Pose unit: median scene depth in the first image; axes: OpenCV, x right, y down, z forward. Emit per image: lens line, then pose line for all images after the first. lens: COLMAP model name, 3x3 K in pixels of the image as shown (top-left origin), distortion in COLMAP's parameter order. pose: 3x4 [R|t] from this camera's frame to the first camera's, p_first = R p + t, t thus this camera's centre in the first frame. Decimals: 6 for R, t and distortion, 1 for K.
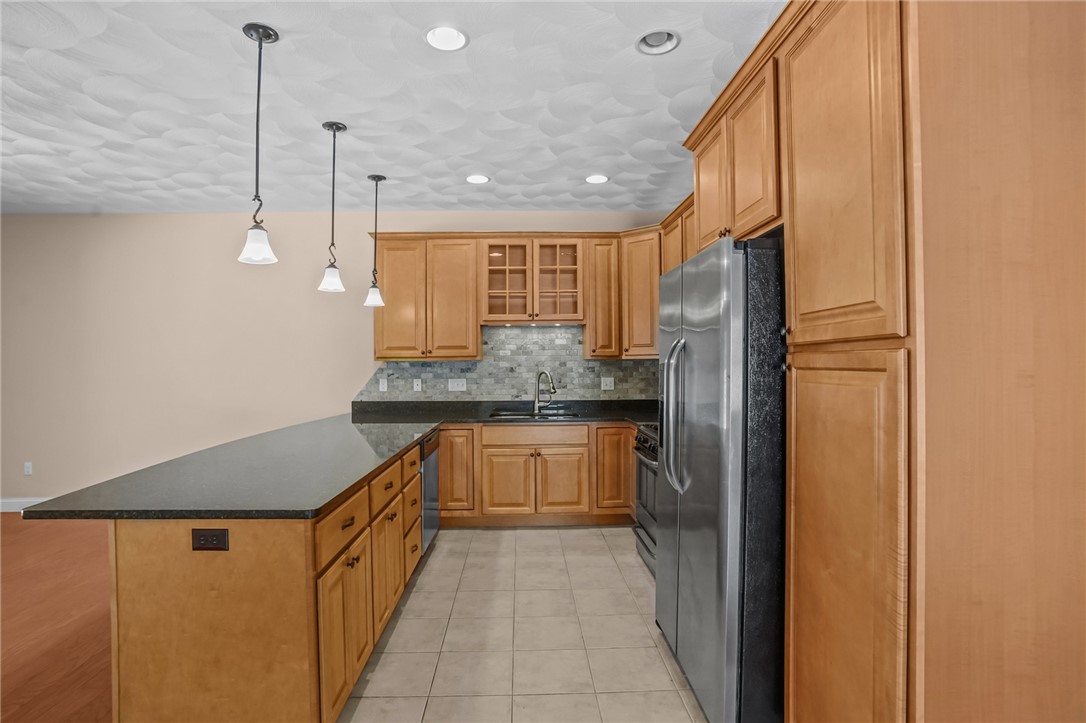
lens RADIAL K [[540.8, 0, 539.6], [0, 540.8, 359.5], [0, 0, 1]] dist [-0.075426, 0.038729]
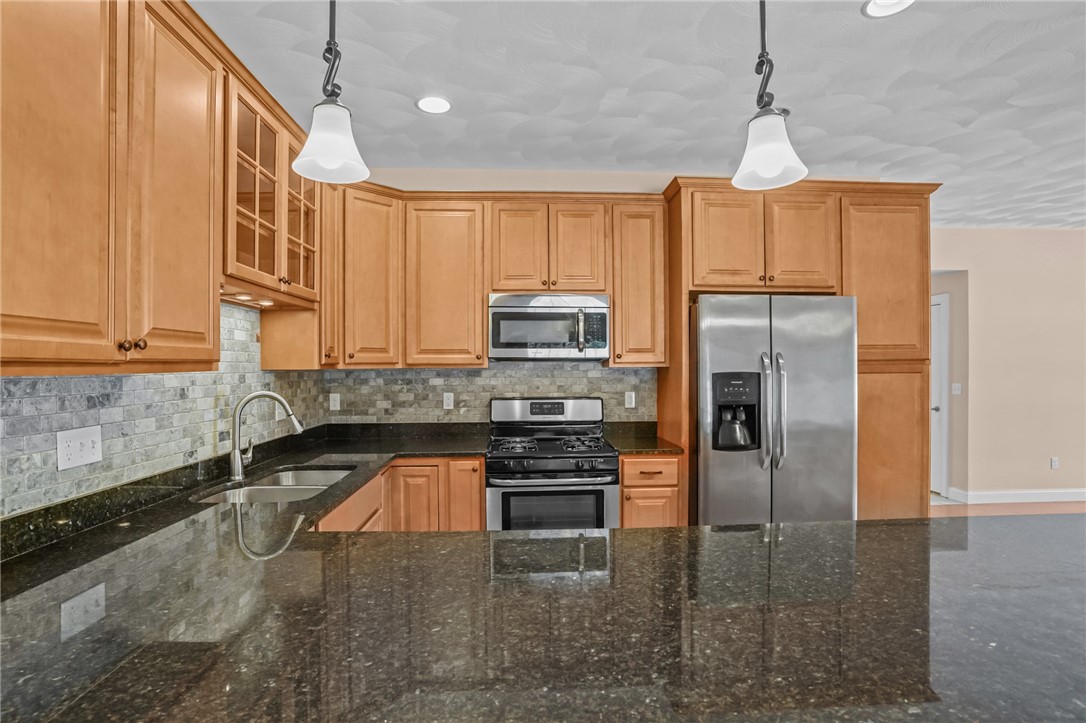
lens RADIAL K [[540.8, 0, 539.6], [0, 540.8, 359.5], [0, 0, 1]] dist [-0.075426, 0.038729]
pose [[-0.007640, 0.018269, 0.999804, -0.504730], [0.003713, 0.999827, -0.018241, 0.000536], [-0.999964, 0.003573, -0.007706, 0.770027]]
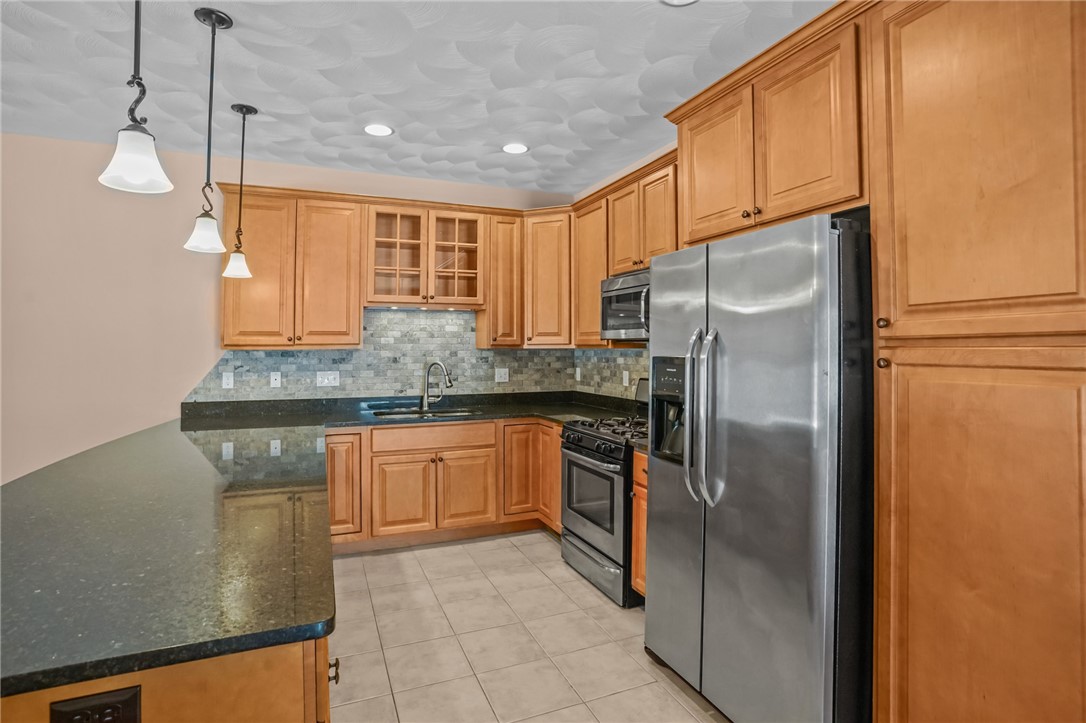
lens RADIAL K [[534.8, 0, 536.7], [0, 534.8, 335.4], [0, 0, 1]] dist [-0.074608, 0.036928]
pose [[0.935404, 0.013317, 0.353330, -0.149753], [-0.005940, 0.999741, -0.021953, -0.003514], [-0.353531, 0.018436, 0.935241, 0.142265]]
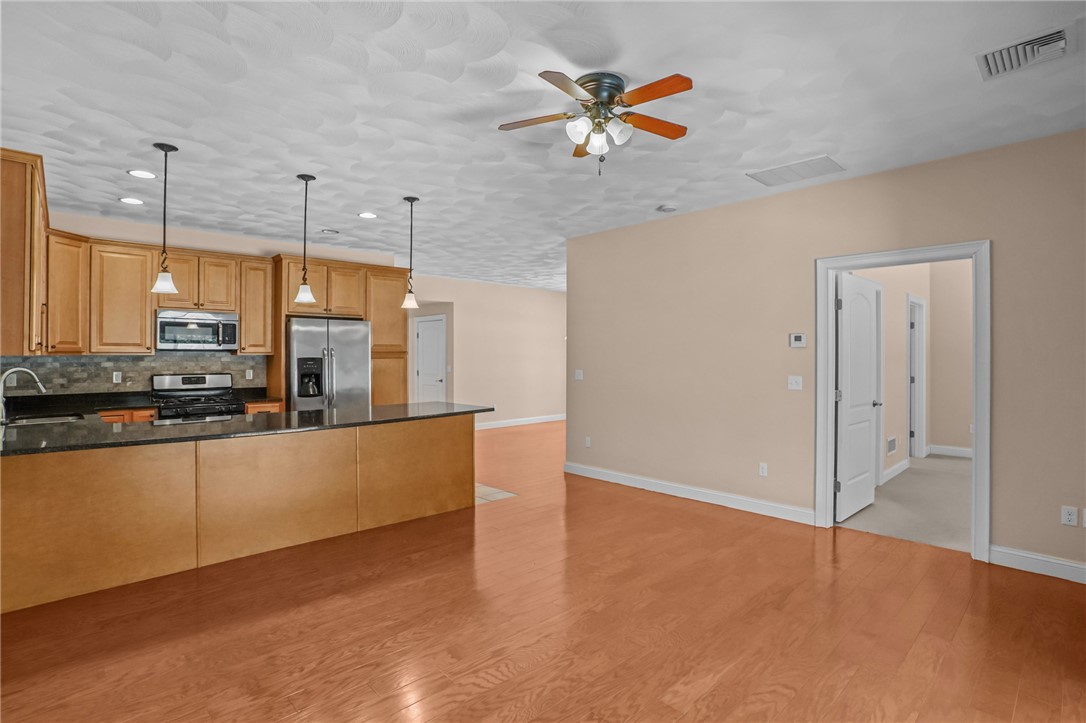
lens RADIAL K [[540.8, 0, 539.6], [0, 540.8, 359.5], [0, 0, 1]] dist [-0.075426, 0.038729]
pose [[-0.651167, 0.000619, 0.758934, -1.180147], [0.004024, 0.999988, 0.002637, 0.008095], [-0.758923, 0.004771, -0.651162, 0.941829]]
